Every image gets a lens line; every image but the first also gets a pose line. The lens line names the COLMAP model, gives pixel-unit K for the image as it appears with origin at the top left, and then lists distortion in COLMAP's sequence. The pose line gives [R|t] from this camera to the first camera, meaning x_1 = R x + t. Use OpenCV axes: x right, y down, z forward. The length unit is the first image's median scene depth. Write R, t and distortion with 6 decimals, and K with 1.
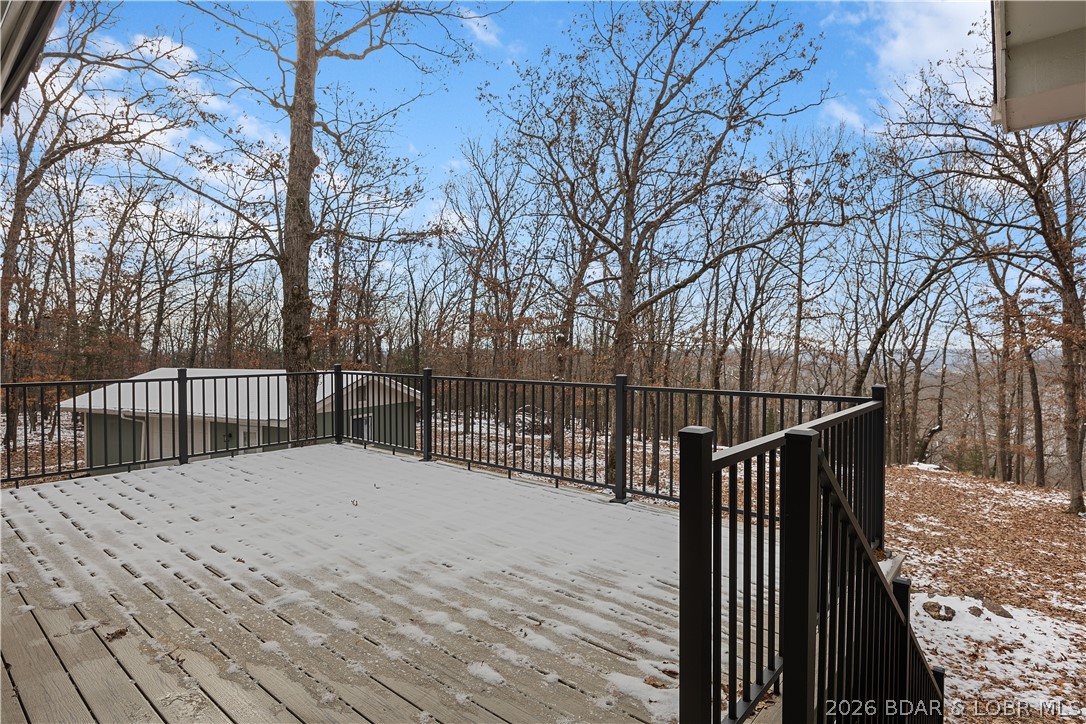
lens RADIAL K [[570.0, 0, 548.8], [0, 570.0, 365.6], [0, 0, 1]] dist [-0.001225, 0.000581]
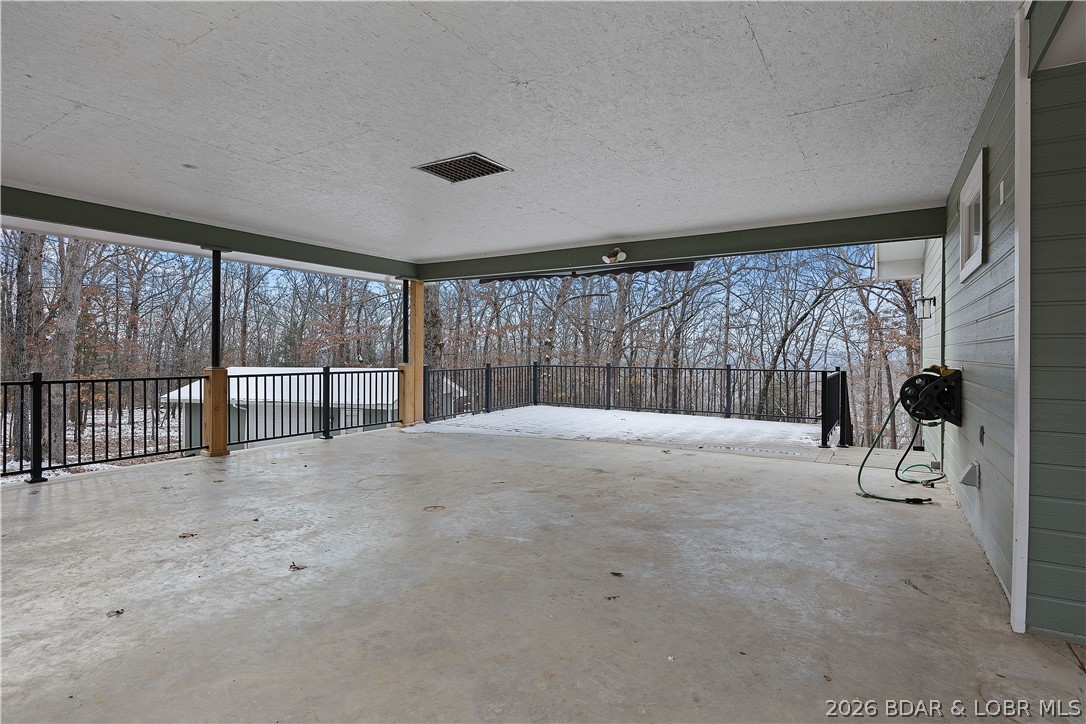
lens RADIAL K [[570.0, 0, 537.2], [0, 570.0, 357.8], [0, 0, 1]] dist [-0.001225, 0.000581]
pose [[0.988724, 0.001930, 0.149735, -0.188255], [0.000275, 0.999892, -0.014706, 0.003815], [-0.149747, 0.014582, 0.988617, -0.226917]]
